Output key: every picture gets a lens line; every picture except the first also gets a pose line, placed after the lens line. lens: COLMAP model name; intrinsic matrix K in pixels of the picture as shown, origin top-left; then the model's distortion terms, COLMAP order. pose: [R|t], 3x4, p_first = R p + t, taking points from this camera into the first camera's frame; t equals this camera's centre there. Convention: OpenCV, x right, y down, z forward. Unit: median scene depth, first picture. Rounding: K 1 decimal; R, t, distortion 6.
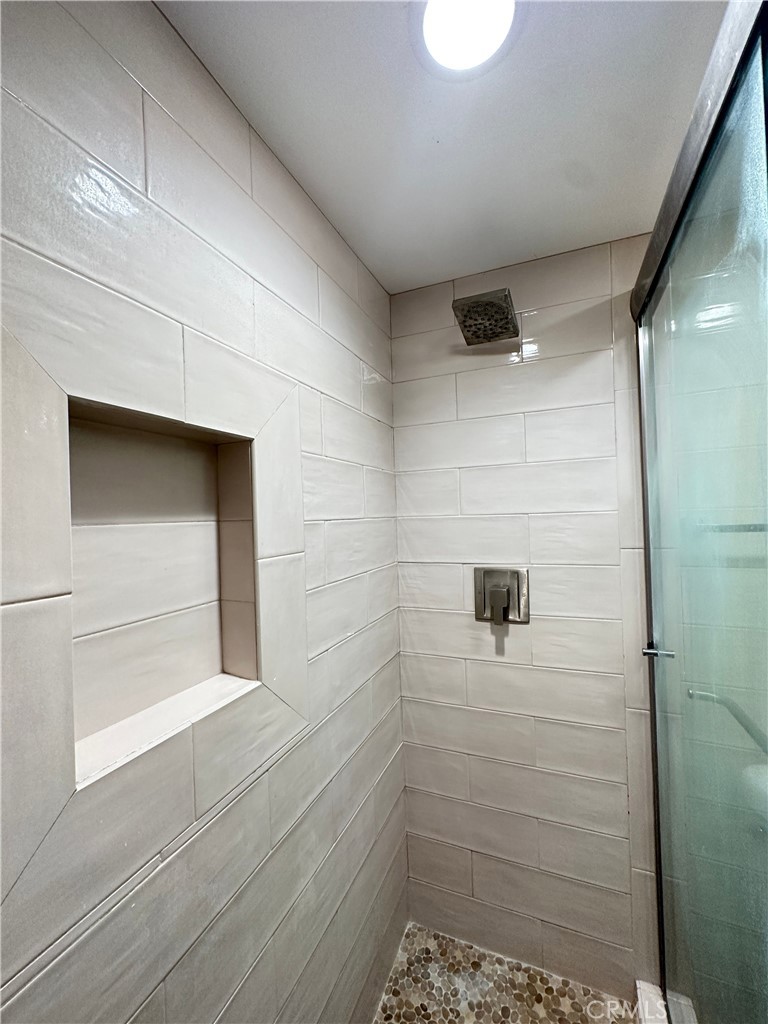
lens RADIAL K [[409.4, 0, 384.0], [0, 409.4, 512.0], [0, 0, 1]] dist [-0.001278, -0.000057]
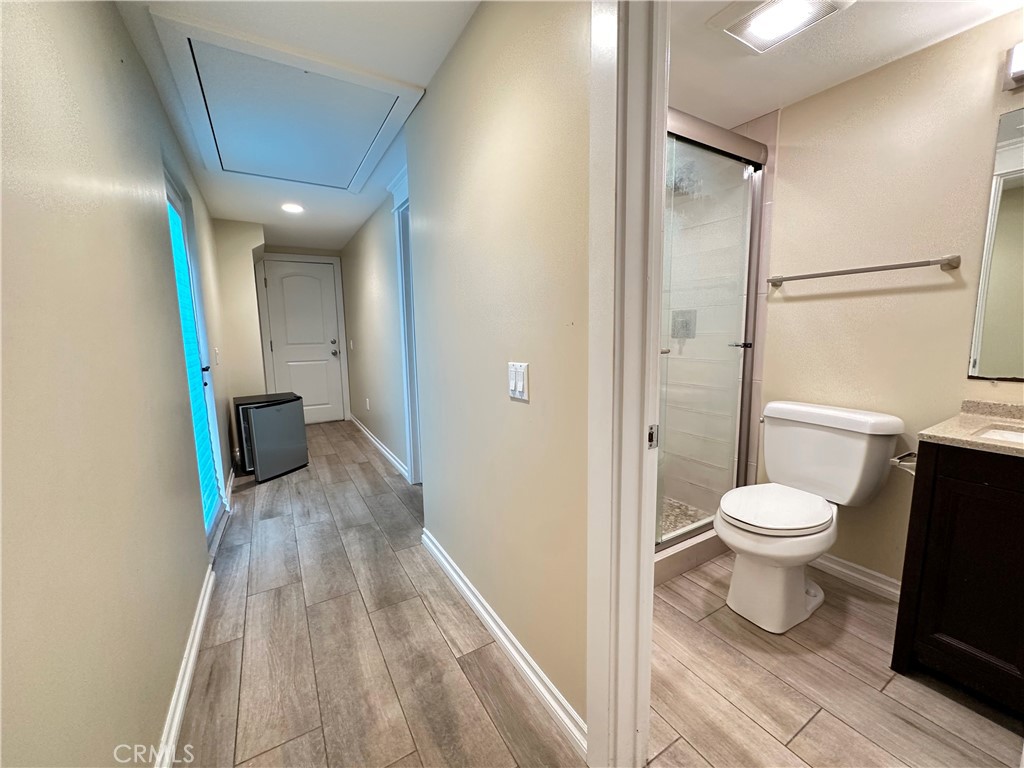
lens RADIAL K [[398.1, 0, 512.0], [0, 398.1, 384.0], [0, 0, 1]] dist [-0.007731, -0.000413]
pose [[0.798322, 0.093272, -0.594964, 0.788715], [0.003456, 0.987208, 0.159401, 0.180582], [0.602220, -0.129310, 0.787788, -1.019994]]
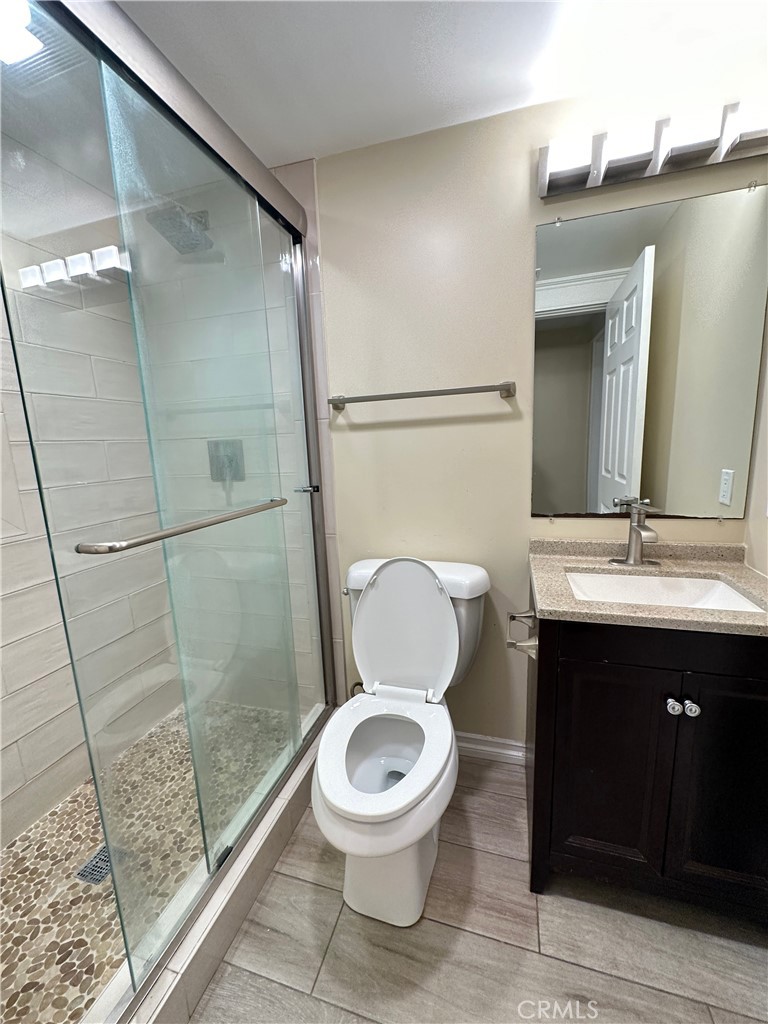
lens RADIAL K [[398.1, 0, 384.0], [0, 398.1, 512.0], [0, 0, 1]] dist [-0.007731, -0.000413]
pose [[0.995378, -0.027702, 0.091949, 0.673477], [0.011246, 0.984527, 0.174872, 0.147779], [-0.095371, -0.173030, 0.980288, -0.341530]]
